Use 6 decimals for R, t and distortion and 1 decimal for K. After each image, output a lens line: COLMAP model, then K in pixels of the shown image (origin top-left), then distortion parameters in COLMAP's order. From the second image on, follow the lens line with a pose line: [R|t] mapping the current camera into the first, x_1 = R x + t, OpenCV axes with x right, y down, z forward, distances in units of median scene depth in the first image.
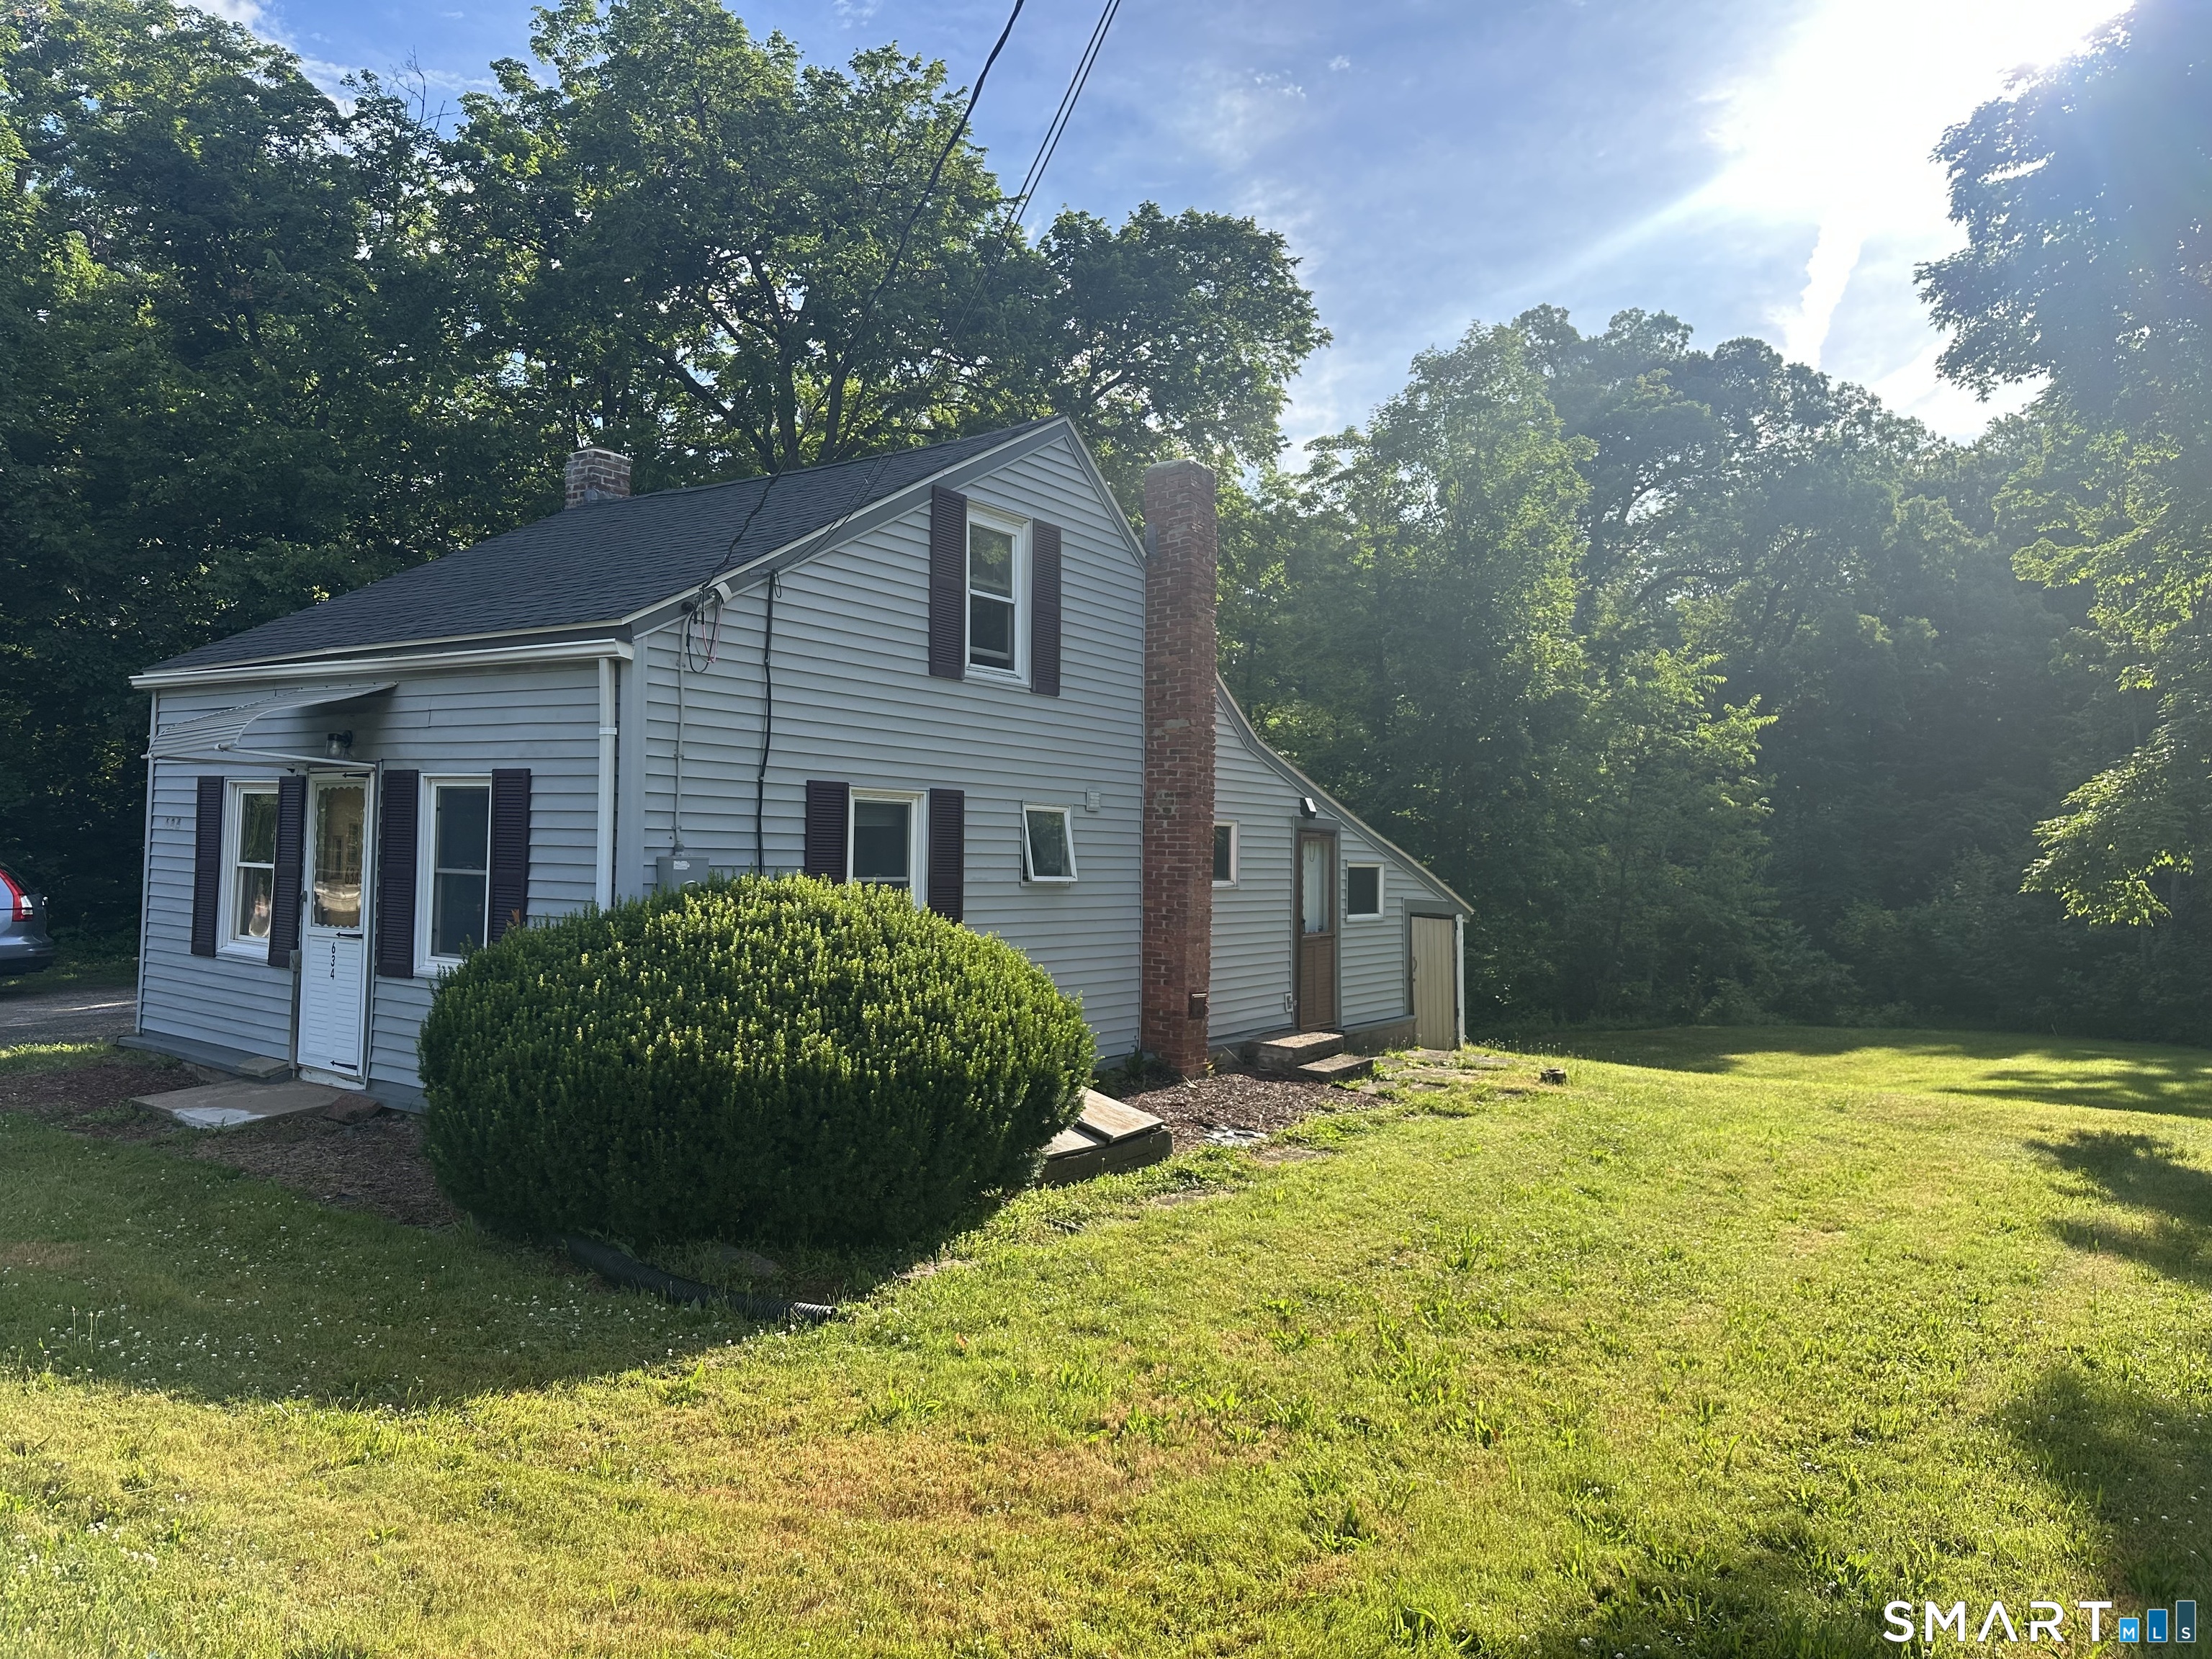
lens RADIAL K [[1551.1, 0, 1055.0], [0, 1551.1, 844.4], [0, 0, 1]] dist [0.066055, -0.095615]
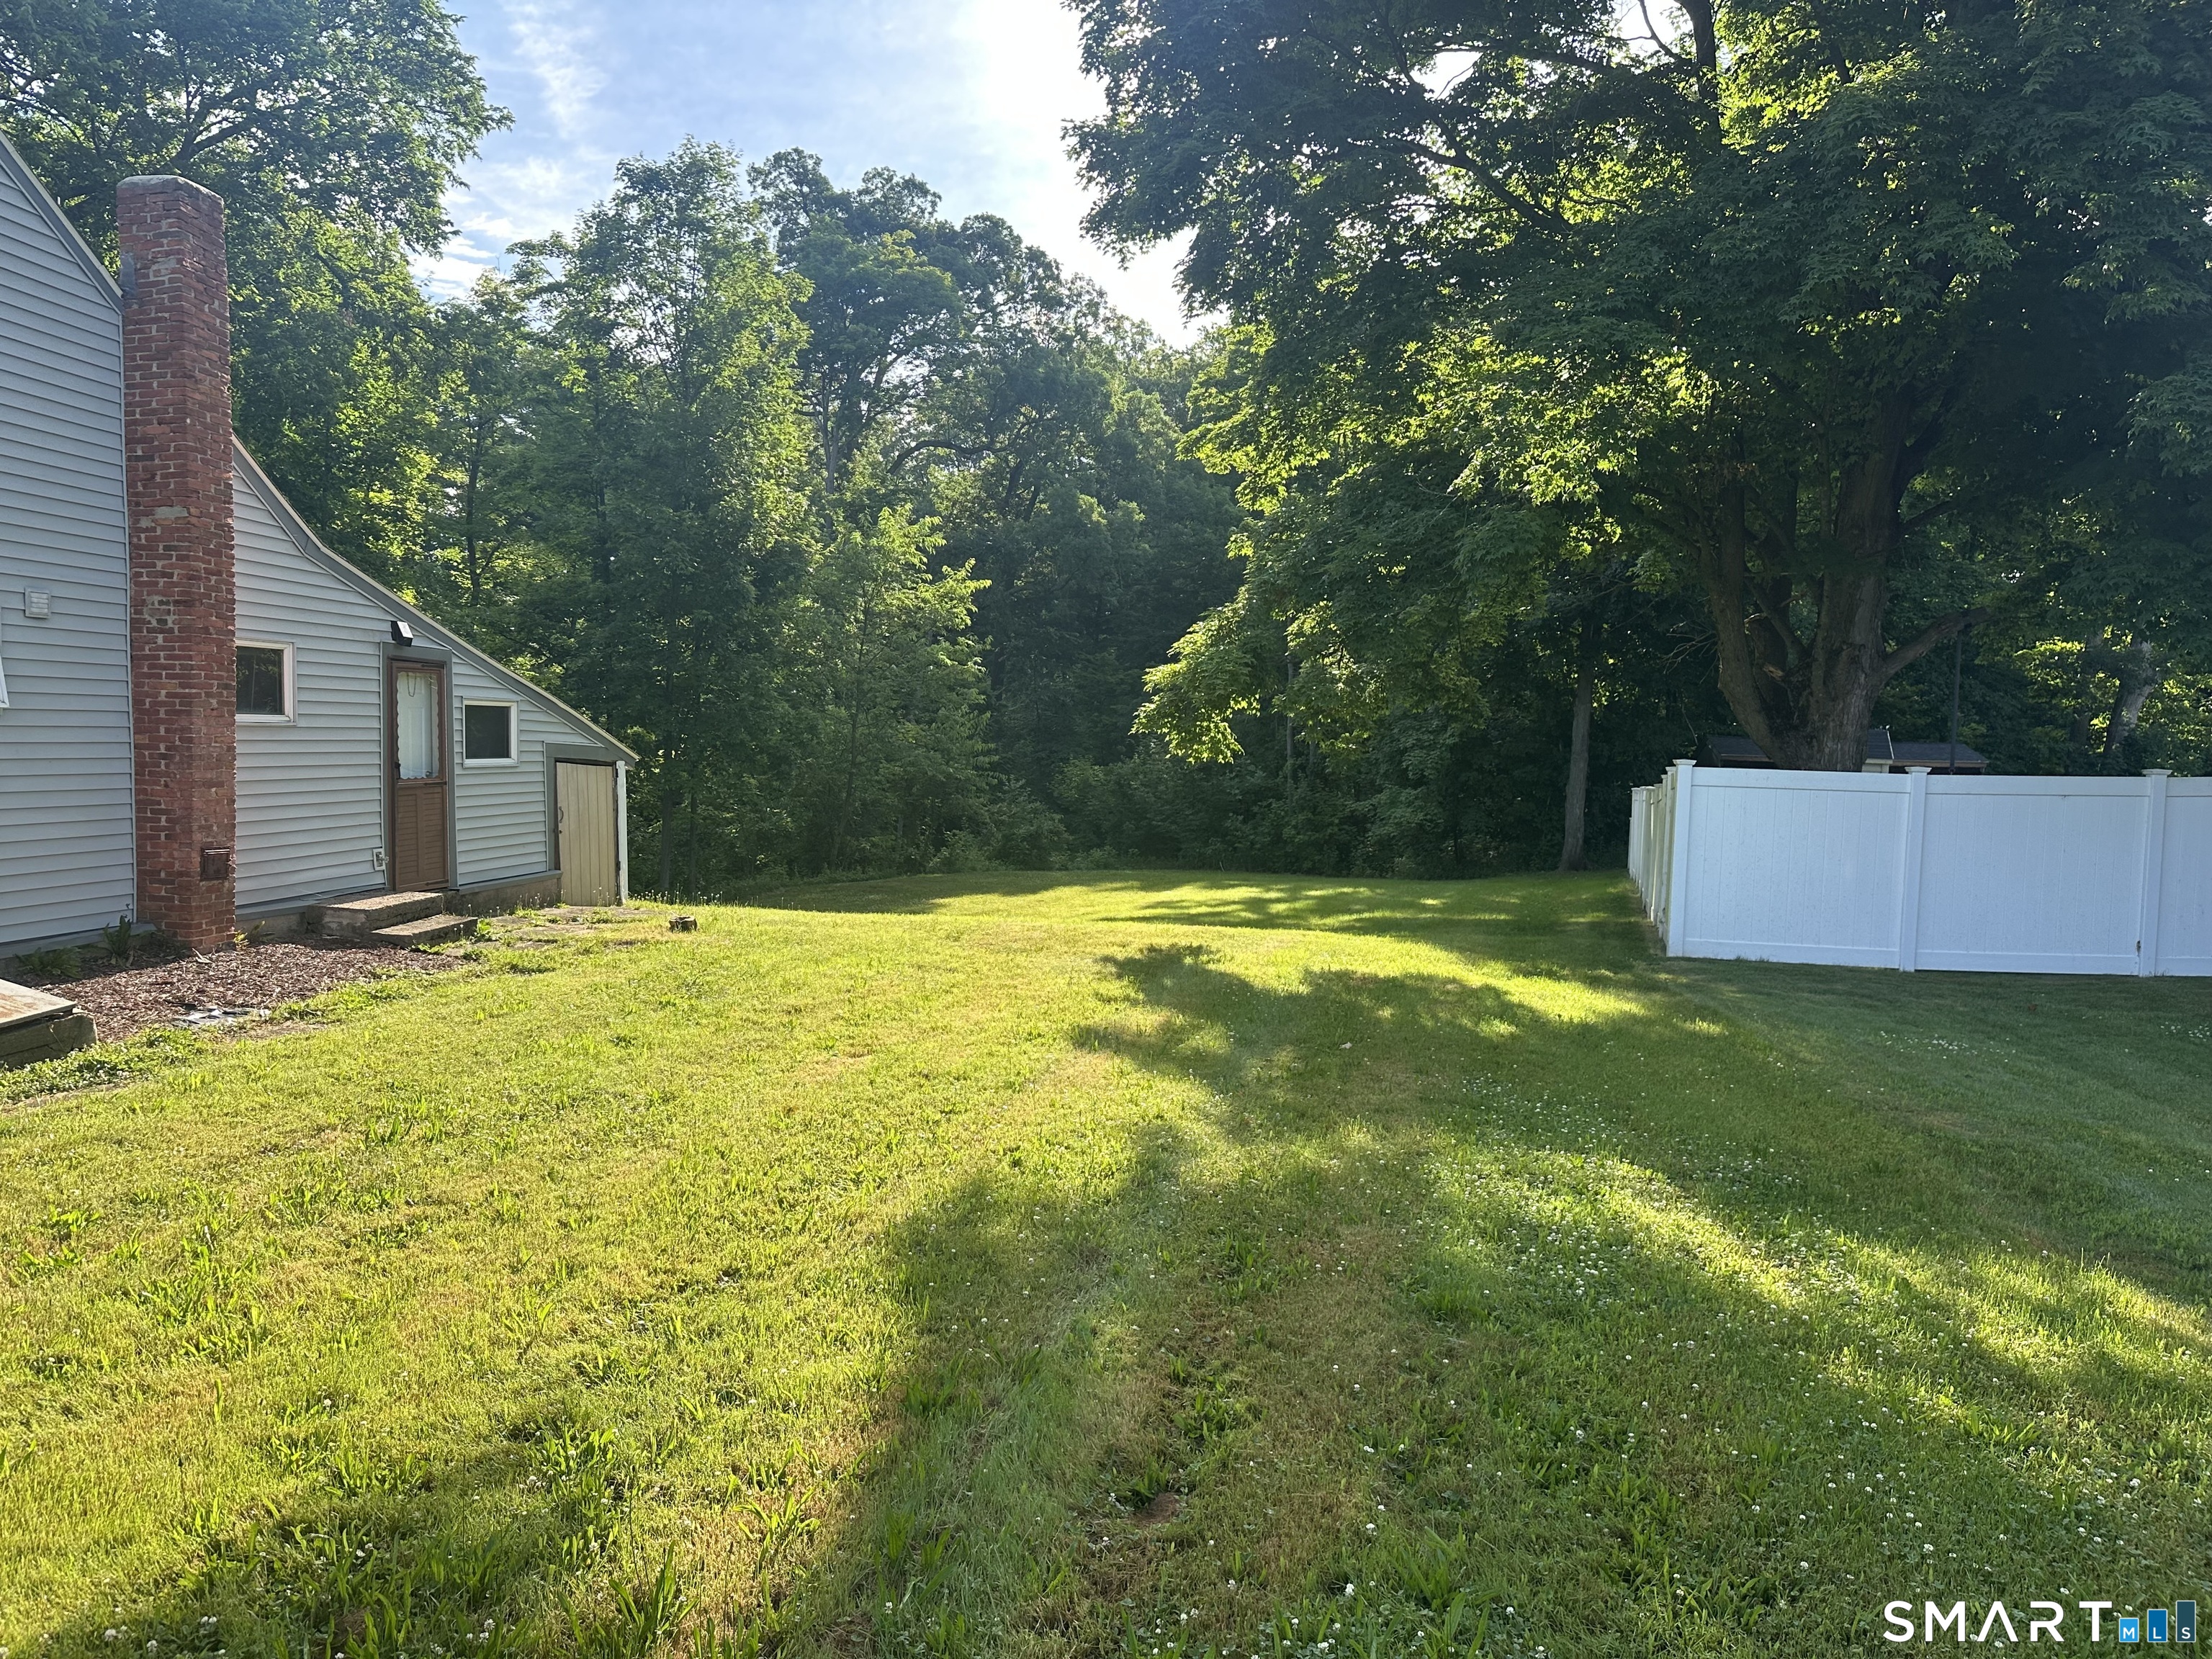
lens RADIAL K [[1555.8, 0, 1086.9], [0, 1555.8, 829.4], [0, 0, 1]] dist [0.169667, -0.280158]
pose [[0.897108, -0.028291, 0.440906, 0.072876], [-0.004606, 0.997294, 0.073366, 0.011956], [-0.441788, -0.067848, 0.894550, 0.024836]]
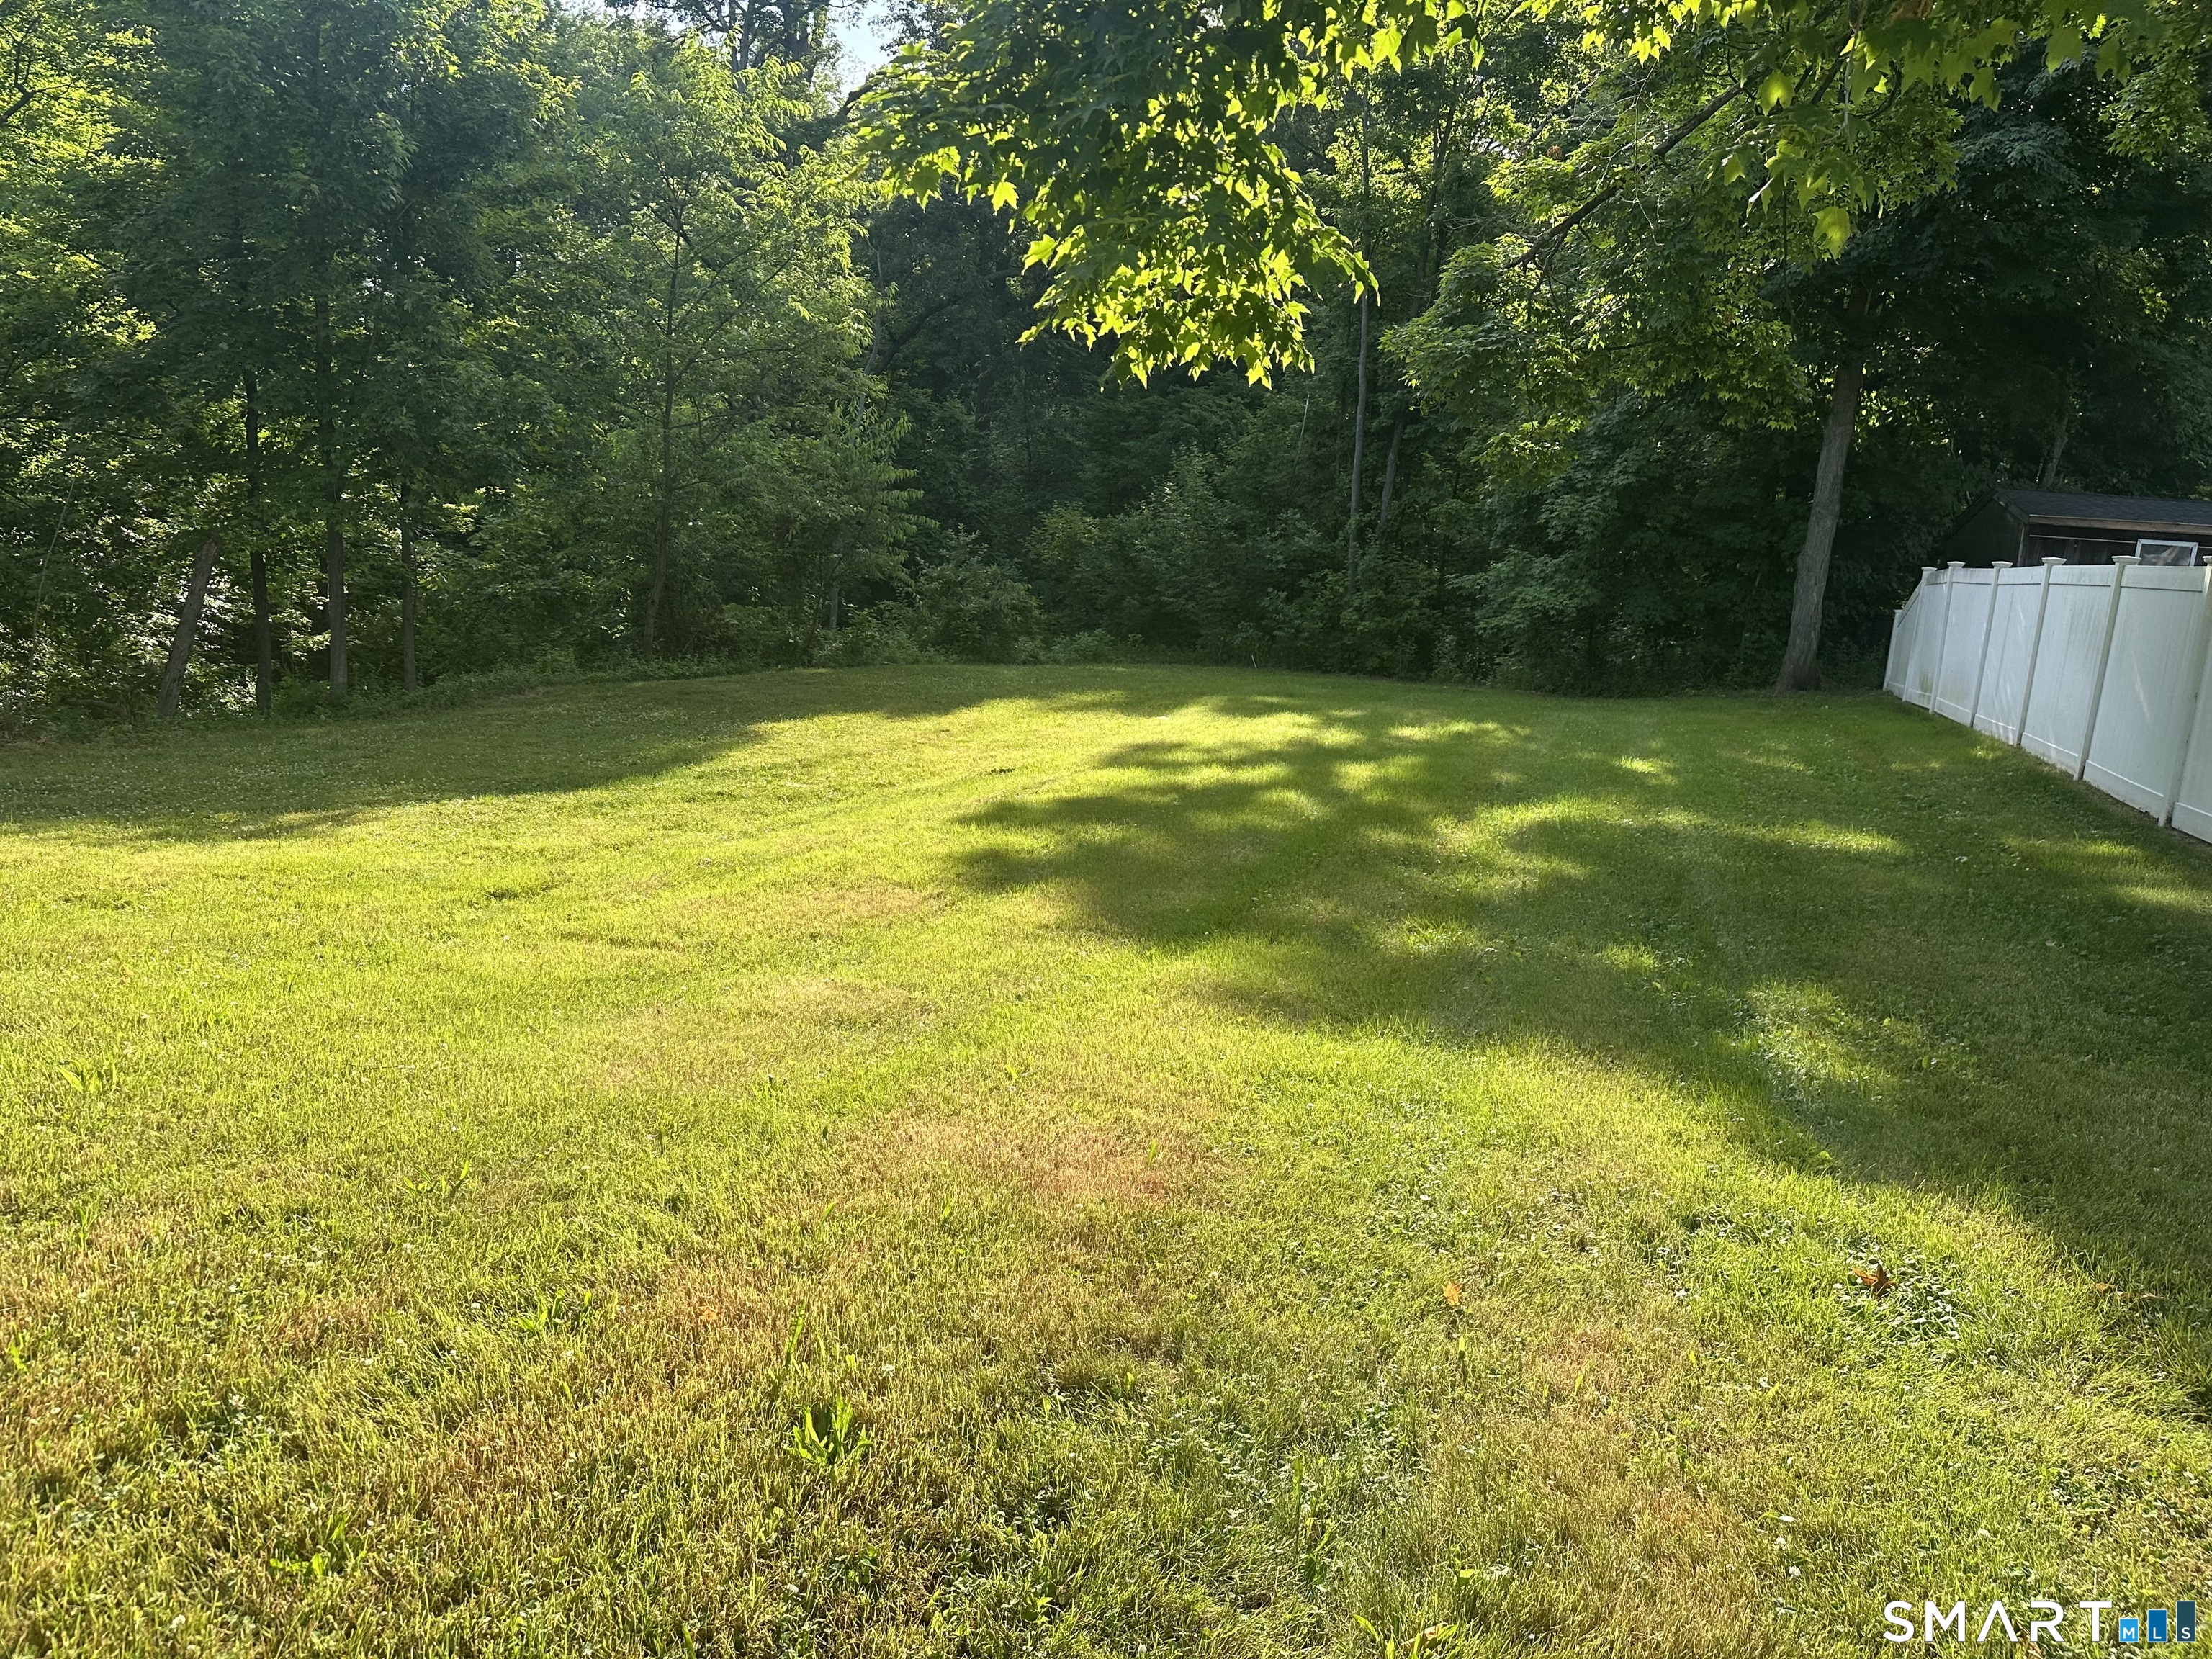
lens RADIAL K [[1555.8, 0, 1086.9], [0, 1555.8, 829.4], [0, 0, 1]] dist [0.169667, -0.280158]
pose [[0.906683, -0.064175, 0.416903, 0.357601], [-0.031660, 0.975217, 0.218973, 0.044207], [-0.420624, -0.211738, 0.882181, 0.494099]]
